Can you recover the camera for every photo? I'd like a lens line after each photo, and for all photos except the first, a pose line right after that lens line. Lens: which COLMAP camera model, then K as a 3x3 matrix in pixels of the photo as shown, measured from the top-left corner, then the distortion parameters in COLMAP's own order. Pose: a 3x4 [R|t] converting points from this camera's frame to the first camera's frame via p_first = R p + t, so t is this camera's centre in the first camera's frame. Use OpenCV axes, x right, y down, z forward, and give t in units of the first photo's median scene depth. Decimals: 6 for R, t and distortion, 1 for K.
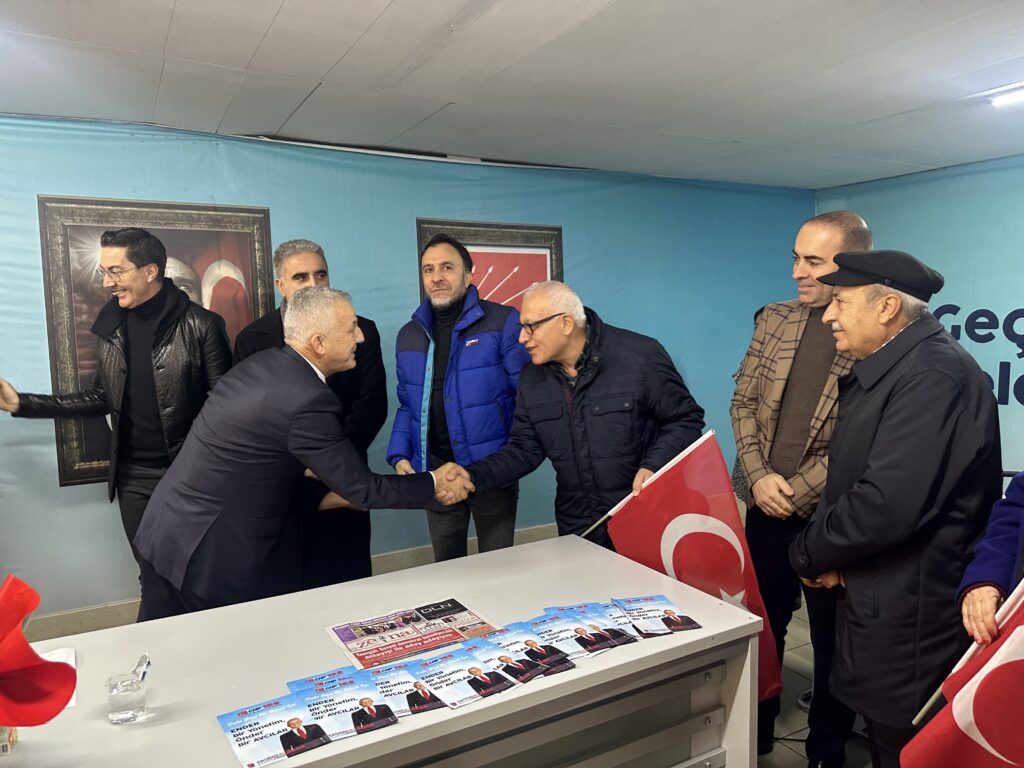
lens RADIAL K [[721.0, 0, 511.9], [0, 721.0, 382.8], [0, 0, 1]] dist [0.031439, -0.030275]
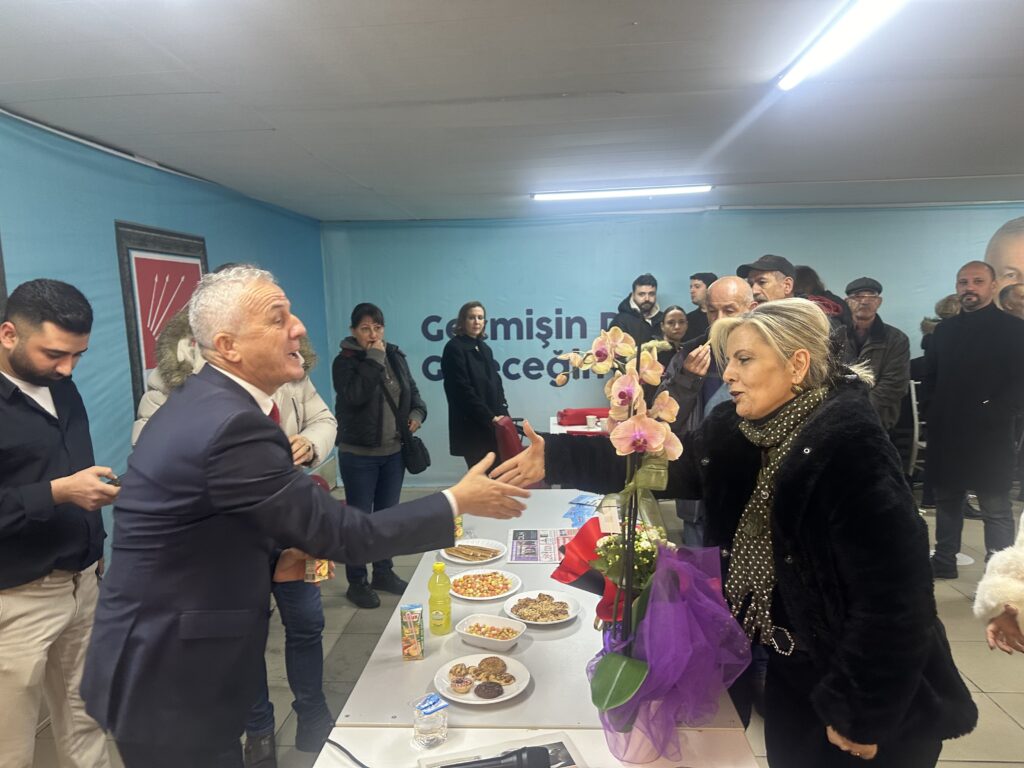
lens RADIAL K [[721.0, 0, 514.1], [0, 721.0, 388.0], [0, 0, 1]] dist [0.031439, -0.030275]
pose [[0.521312, -0.083491, 0.849272, -0.647872], [0.062755, 0.996258, 0.059420, -0.040973], [-0.851056, 0.022320, 0.524601, 0.102136]]
